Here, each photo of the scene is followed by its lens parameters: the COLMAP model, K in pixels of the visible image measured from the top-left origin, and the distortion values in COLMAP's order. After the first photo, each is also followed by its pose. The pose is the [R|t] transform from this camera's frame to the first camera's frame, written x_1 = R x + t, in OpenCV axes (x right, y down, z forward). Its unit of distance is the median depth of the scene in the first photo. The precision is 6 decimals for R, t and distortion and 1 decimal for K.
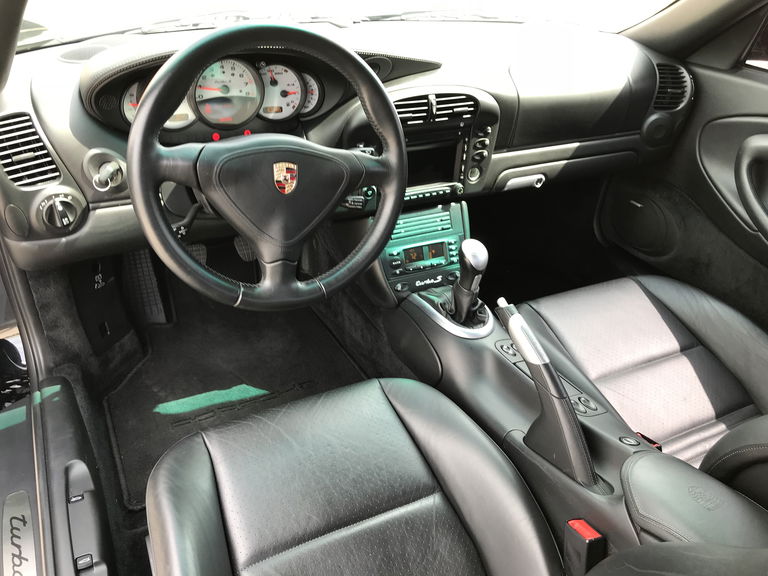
lens RADIAL K [[628.4, 0, 384.0], [0, 628.4, 288.0], [0, 0, 1]] dist [0.005054, -0.001966]
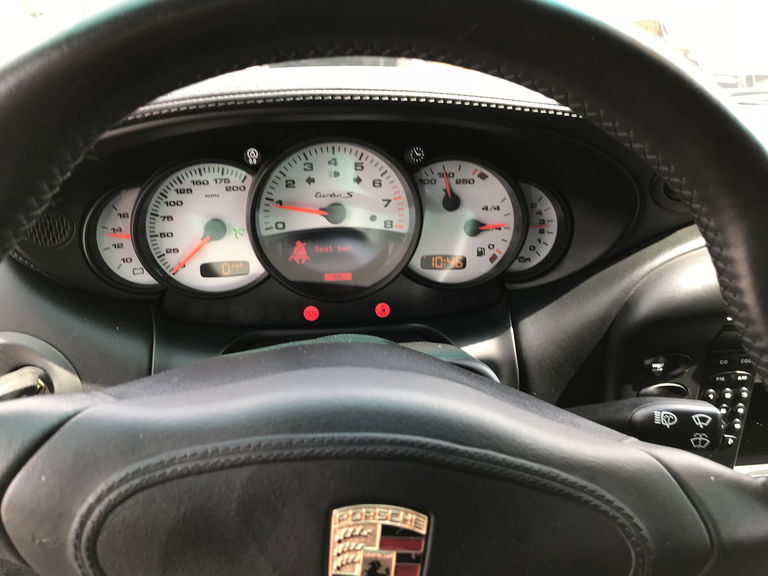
lens RADIAL K [[628.4, 0, 384.0], [0, 628.4, 288.0], [0, 0, 1]] dist [0.005054, -0.001966]
pose [[0.930065, 0.083414, -0.357800, -0.026245], [-0.149906, 0.975289, -0.162297, -0.083929], [0.335421, 0.204583, 0.919586, 0.262267]]
